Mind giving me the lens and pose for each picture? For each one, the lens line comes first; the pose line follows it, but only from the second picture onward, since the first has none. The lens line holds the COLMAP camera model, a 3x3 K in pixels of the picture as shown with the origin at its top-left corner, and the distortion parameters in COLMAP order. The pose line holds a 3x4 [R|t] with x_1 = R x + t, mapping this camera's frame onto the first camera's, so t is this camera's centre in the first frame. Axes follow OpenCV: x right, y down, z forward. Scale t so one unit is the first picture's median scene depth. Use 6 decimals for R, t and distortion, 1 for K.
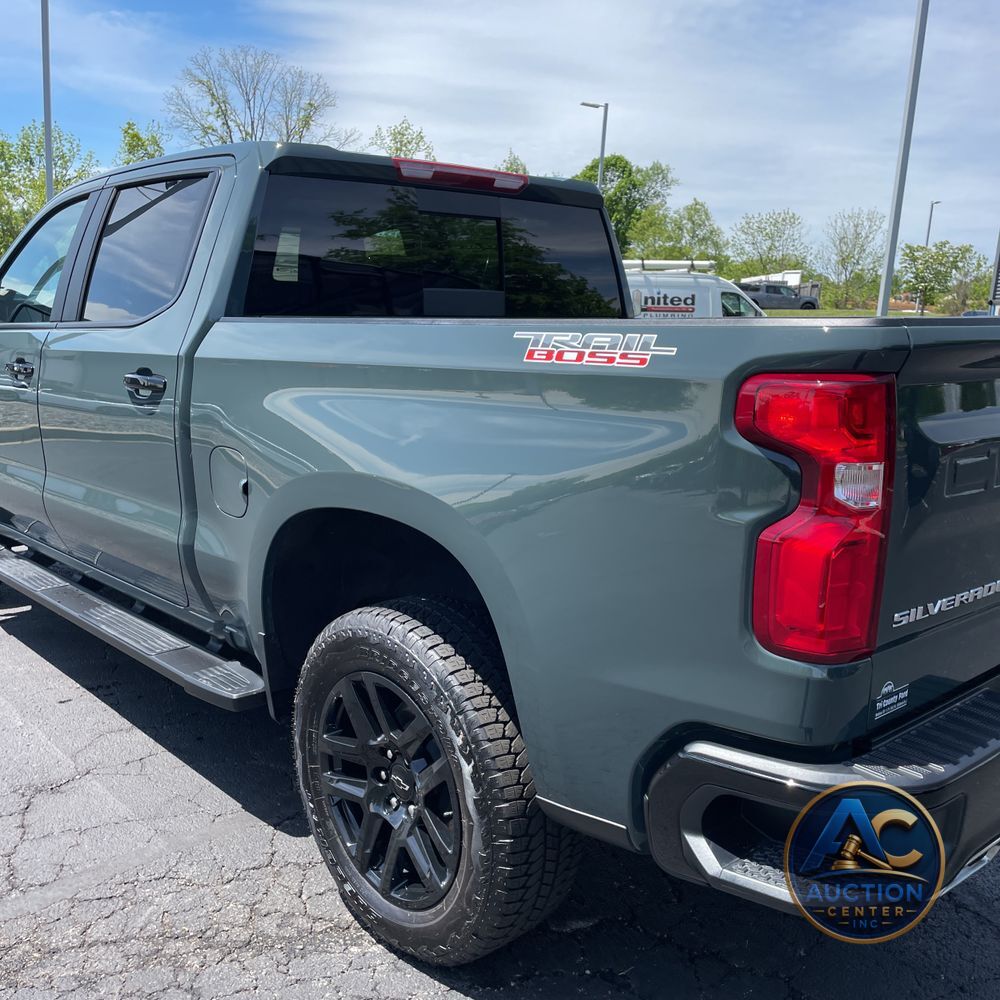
lens RADIAL K [[1022.0, 0, 495.3], [0, 1022.0, 501.6], [0, 0, 1]] dist [0.103381, -0.142579]
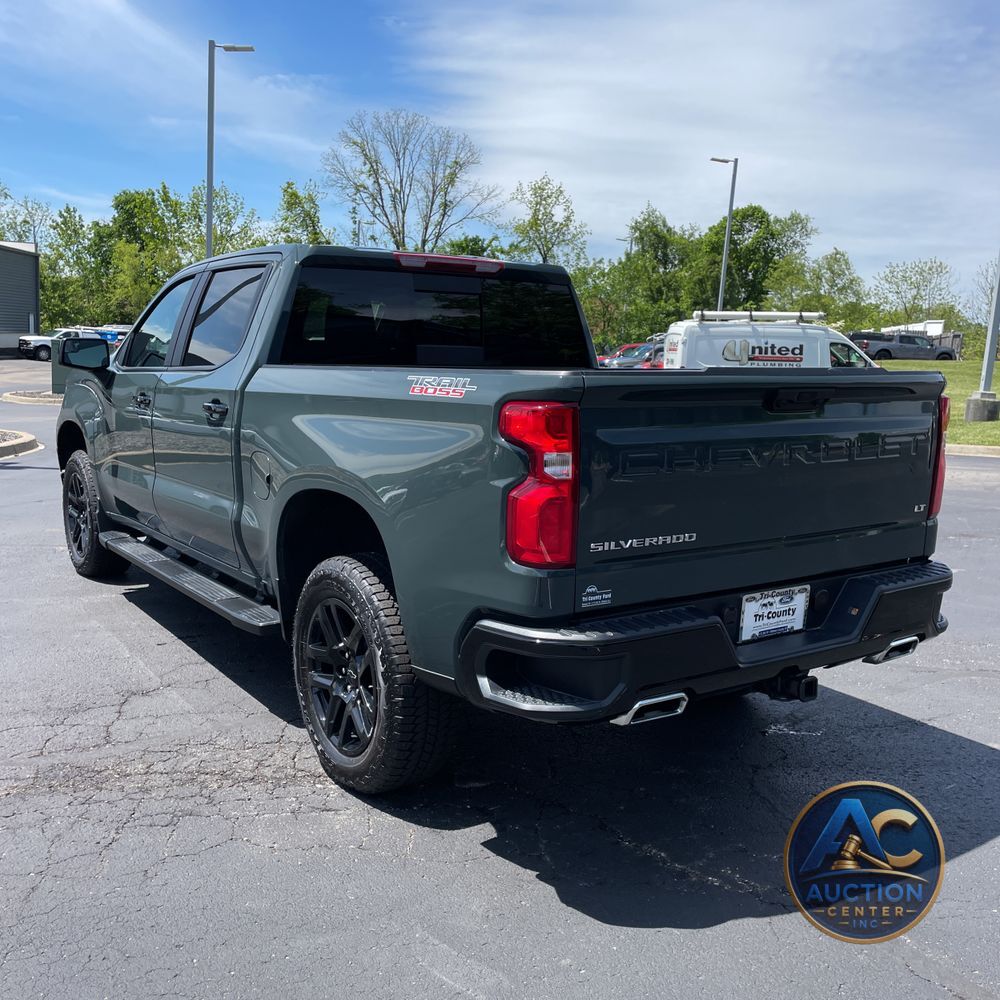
lens RADIAL K [[1021.6, 0, 500.0], [0, 1021.6, 500.0], [0, 0, 1]] dist [0.123158, -0.184949]
pose [[0.991429, 0.027207, -0.127780, 0.245239], [-0.033090, 0.998477, -0.044140, 0.063131], [0.126384, 0.047990, 0.990820, -0.375033]]
